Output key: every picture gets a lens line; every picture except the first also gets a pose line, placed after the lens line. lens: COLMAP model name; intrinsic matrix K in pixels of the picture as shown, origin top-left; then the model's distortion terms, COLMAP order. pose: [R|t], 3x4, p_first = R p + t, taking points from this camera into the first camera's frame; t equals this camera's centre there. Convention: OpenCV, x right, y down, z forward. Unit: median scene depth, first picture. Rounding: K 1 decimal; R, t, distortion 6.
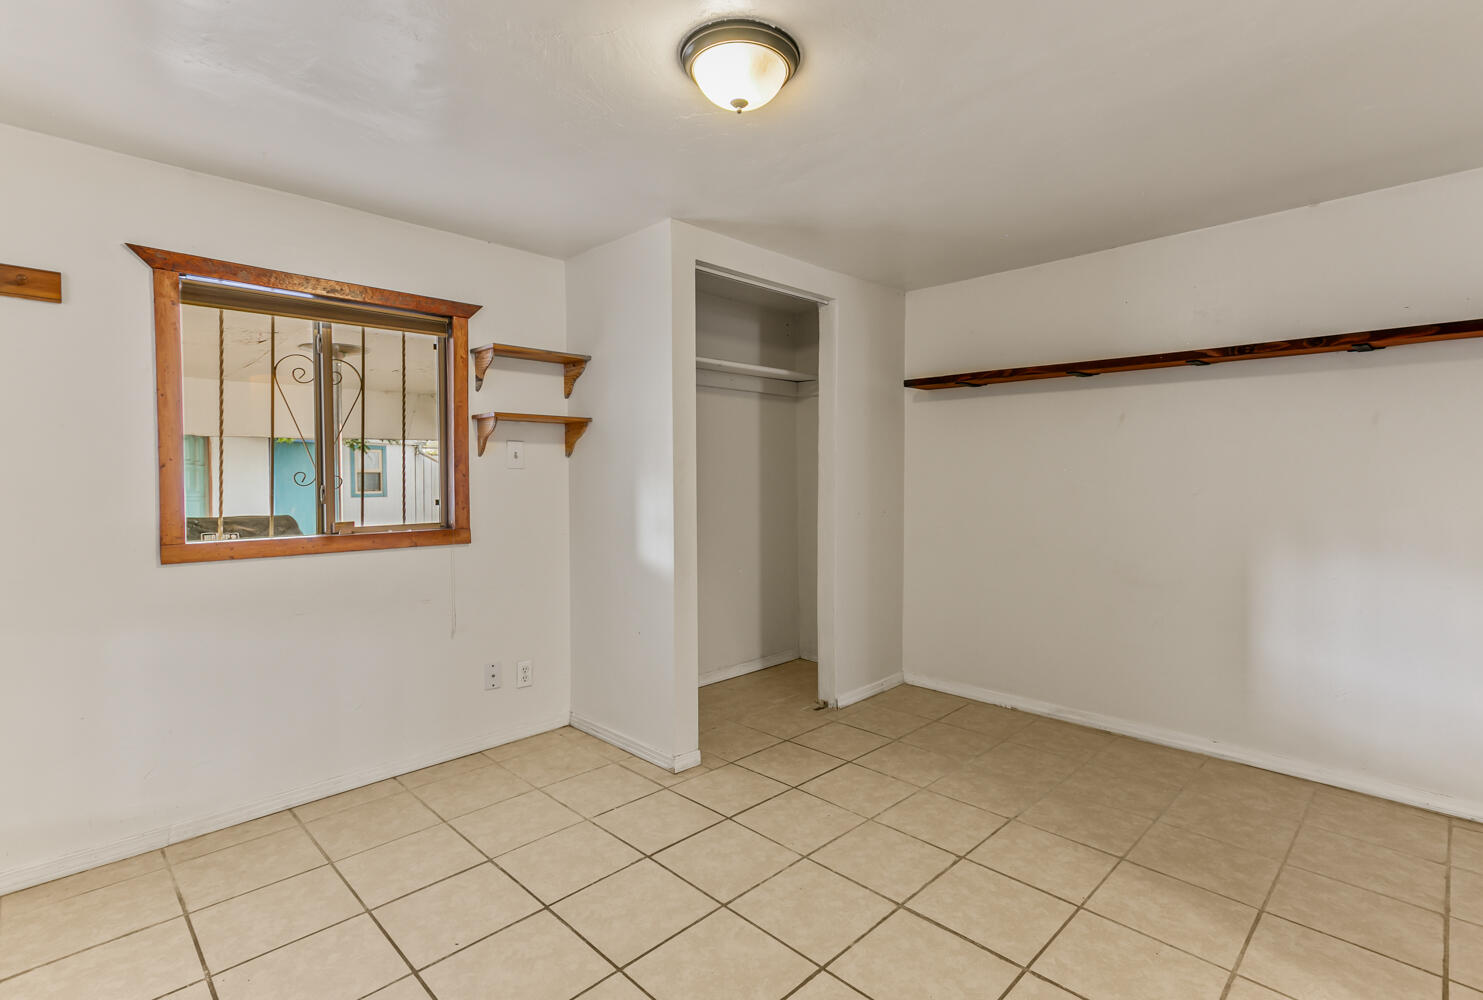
lens RADIAL K [[700.1, 0, 725.2], [0, 700.1, 476.2], [0, 0, 1]] dist [0.019293, 0.000542]
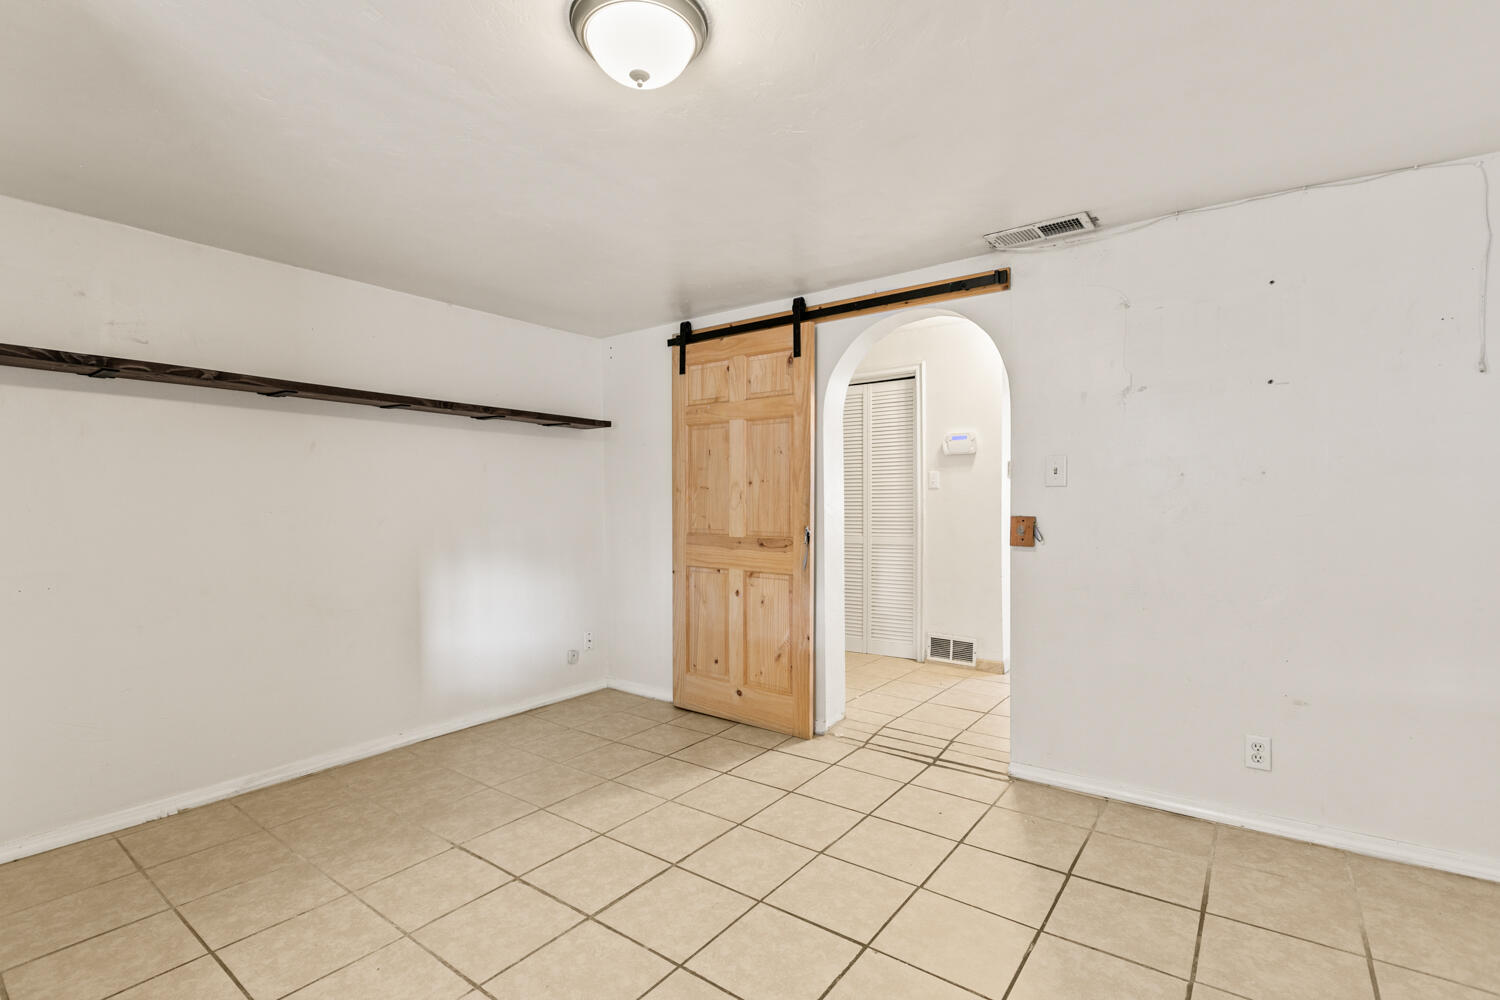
lens RADIAL K [[708.1, 0, 738.9], [0, 708.1, 507.9], [0, 0, 1]] dist [0.019293, 0.000542]
pose [[-0.145812, -0.009684, 0.989265, -0.563887], [0.007285, 0.999914, 0.010862, -0.005440], [-0.989285, 0.008791, -0.145729, 0.637651]]
